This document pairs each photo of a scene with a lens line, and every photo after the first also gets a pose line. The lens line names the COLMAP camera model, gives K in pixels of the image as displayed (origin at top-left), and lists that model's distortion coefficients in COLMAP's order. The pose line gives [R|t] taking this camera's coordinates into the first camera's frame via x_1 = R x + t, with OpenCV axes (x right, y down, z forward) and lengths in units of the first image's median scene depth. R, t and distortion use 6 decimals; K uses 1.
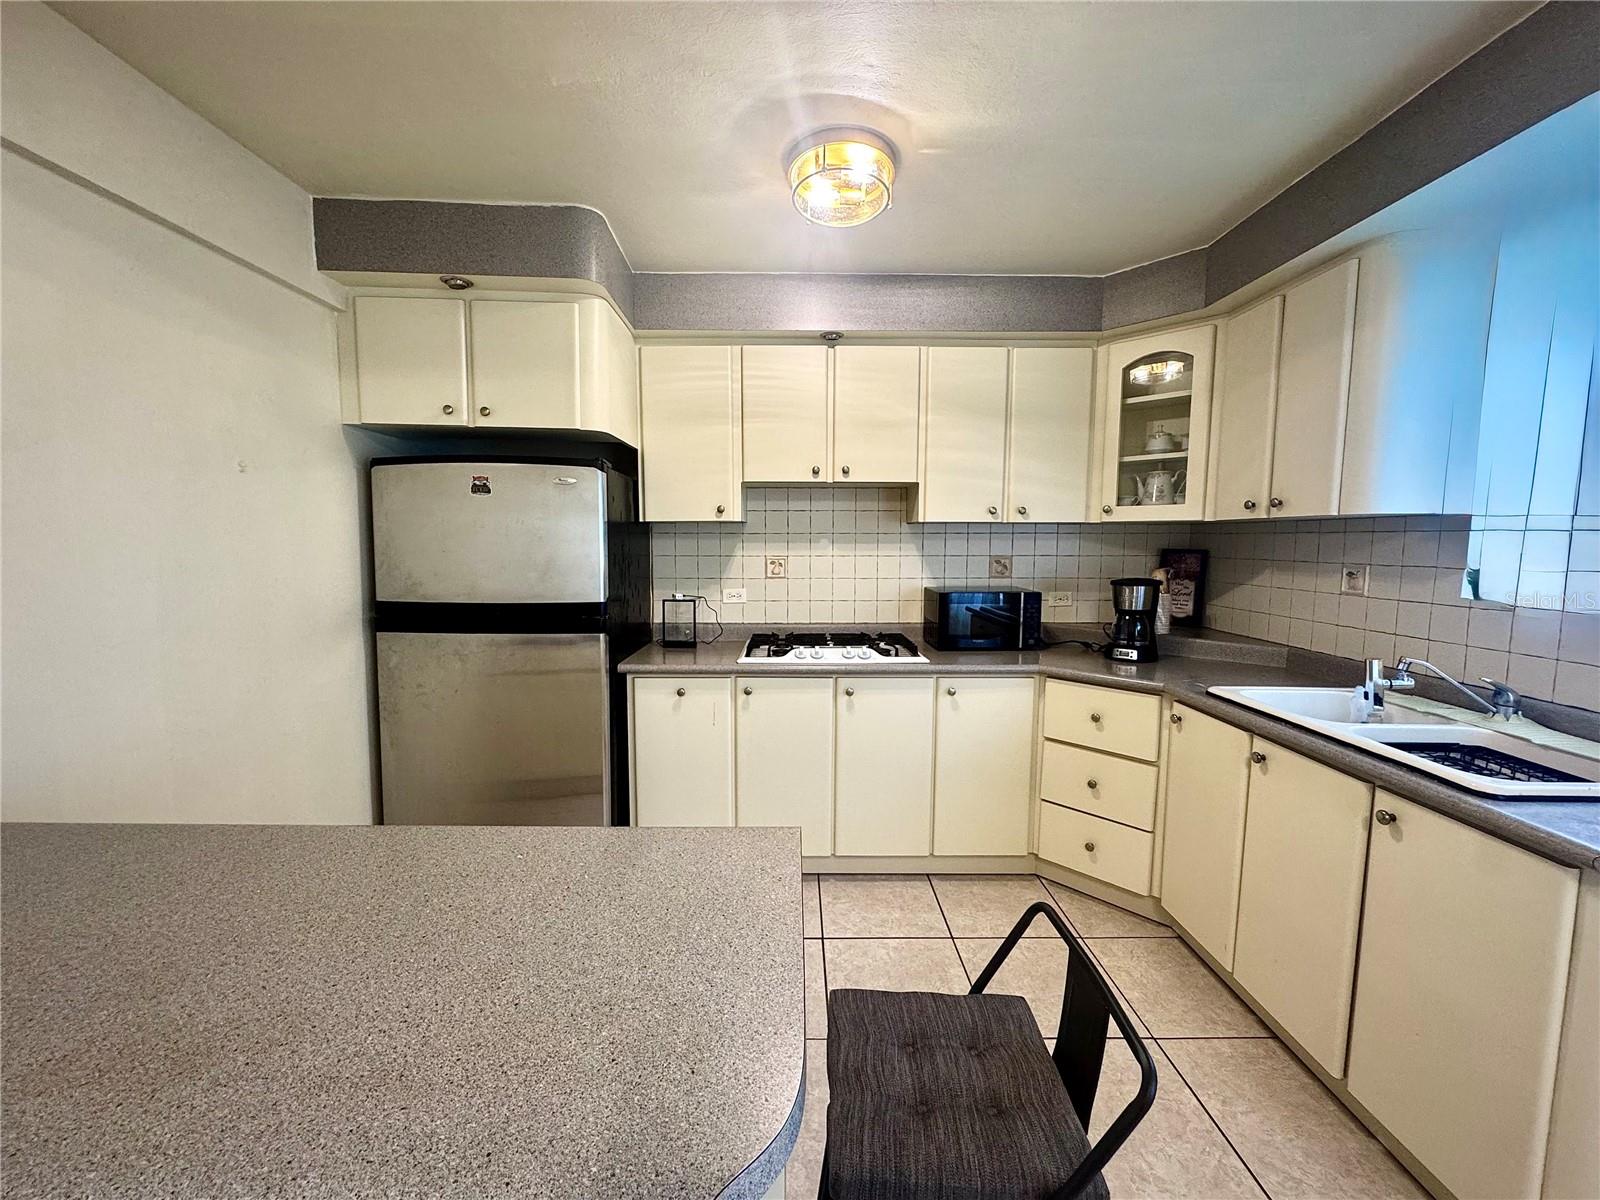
lens RADIAL K [[638.4, 0, 800.0], [0, 638.4, 600.0], [0, 0, 1]] dist [-0.001409, 0.000206]
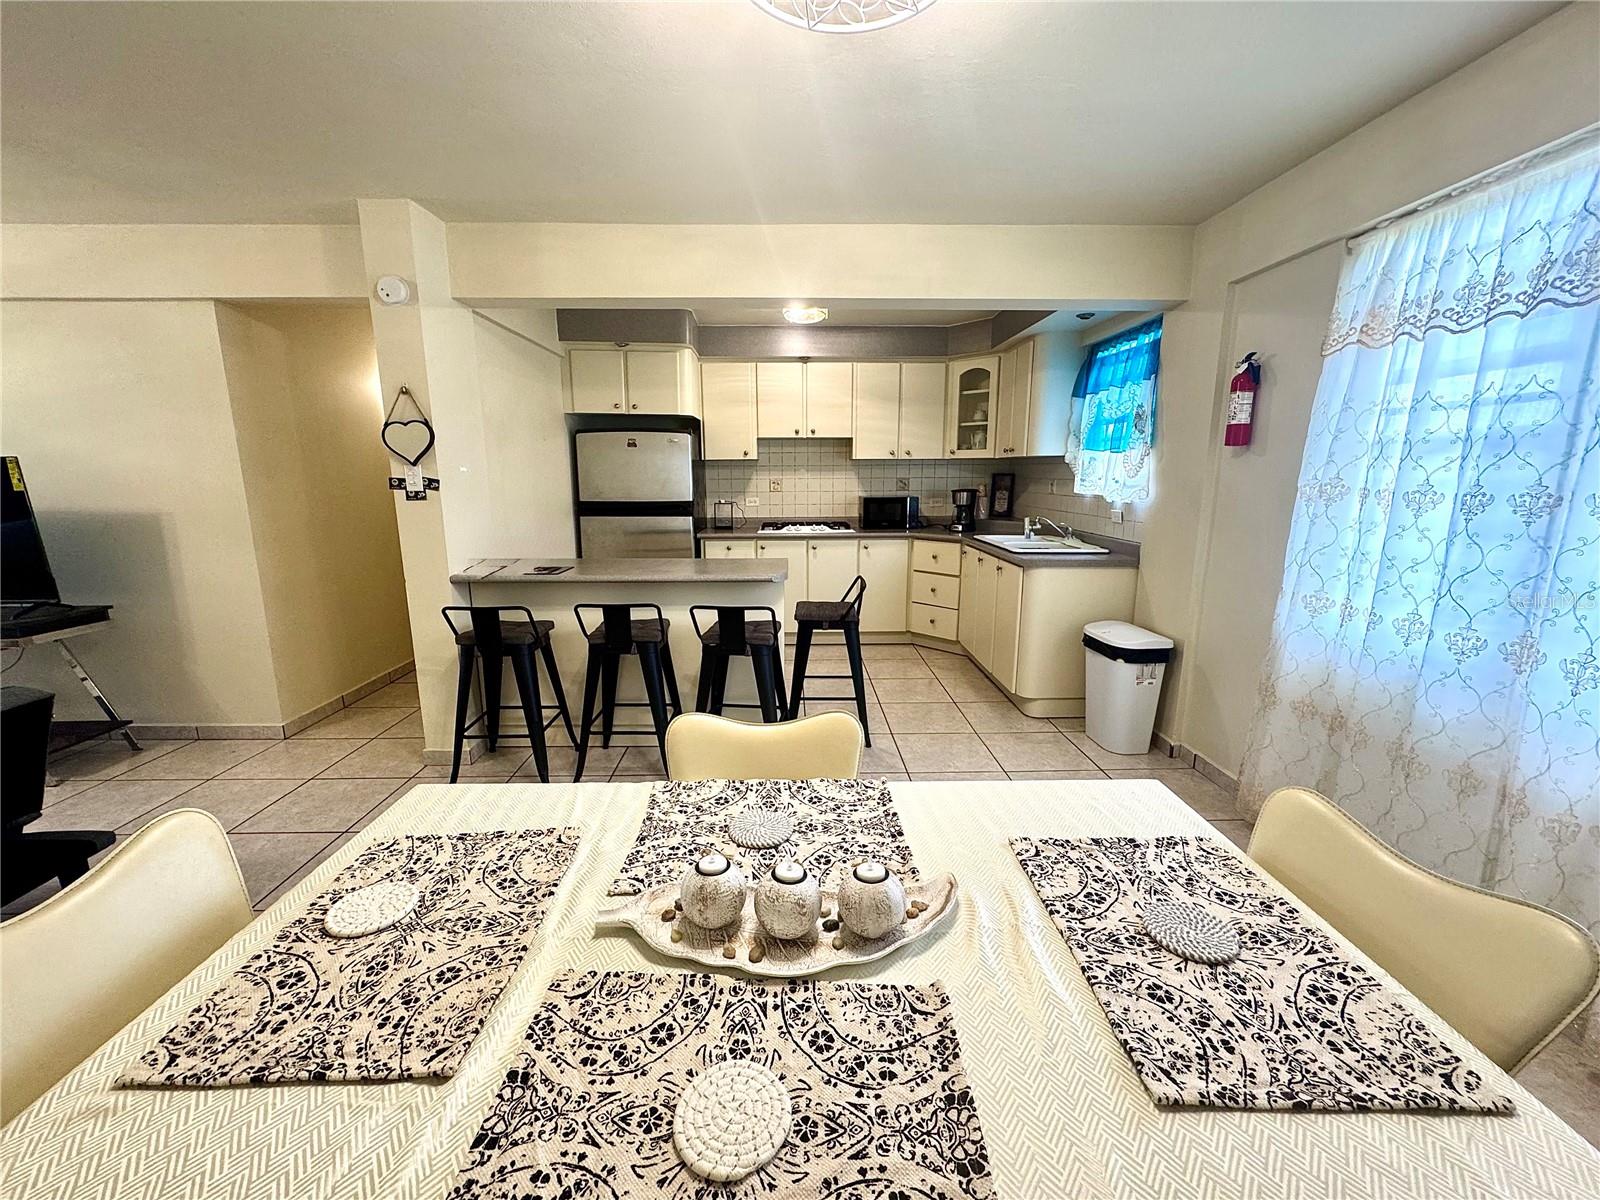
lens RADIAL K [[638.4, 0, 800.0], [0, 638.4, 600.0], [0, 0, 1]] dist [-0.001409, 0.000206]
pose [[0.999916, -0.008793, 0.009553, 0.011630], [0.007764, 0.994672, 0.102802, 0.096102], [-0.010406, -0.102719, 0.994656, -0.916428]]
